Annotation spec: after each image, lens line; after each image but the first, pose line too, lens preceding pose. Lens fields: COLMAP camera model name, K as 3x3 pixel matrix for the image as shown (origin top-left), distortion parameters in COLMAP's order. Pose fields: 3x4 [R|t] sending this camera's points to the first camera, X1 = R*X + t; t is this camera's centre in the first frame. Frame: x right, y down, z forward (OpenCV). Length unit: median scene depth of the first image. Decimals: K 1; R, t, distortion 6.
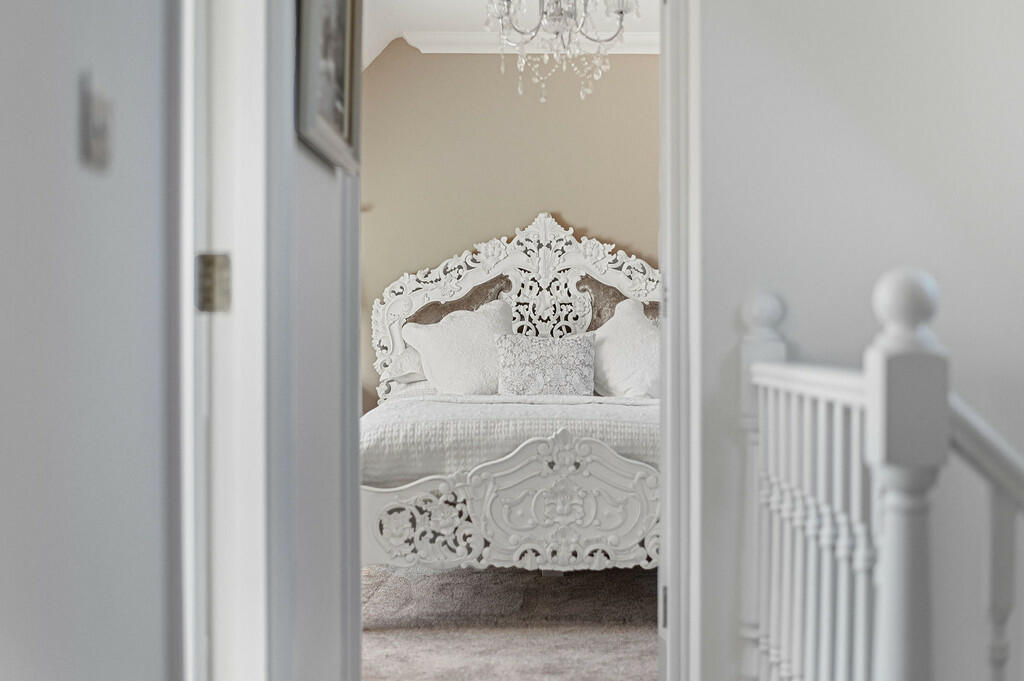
lens RADIAL K [[1487.9, 0, 510.7], [0, 1487.9, 339.9], [0, 0, 1]] dist [-0.103135, 0.000000]
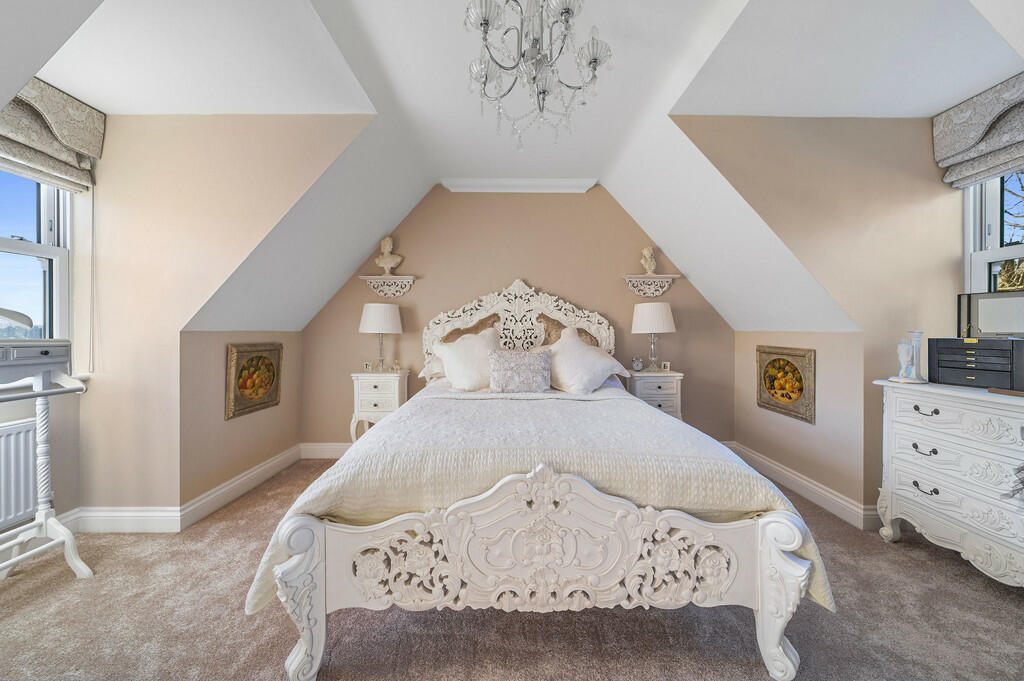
lens RADIAL K [[400.3, 0, 514.2], [0, 400.3, 335.0], [0, 0, 1]] dist [-0.016914, 0.006185]
pose [[0.999826, 0.000164, 0.018656, 0.012176], [-0.000218, 0.999996, 0.002875, -0.026992], [-0.018656, -0.002879, 0.999822, 0.738453]]
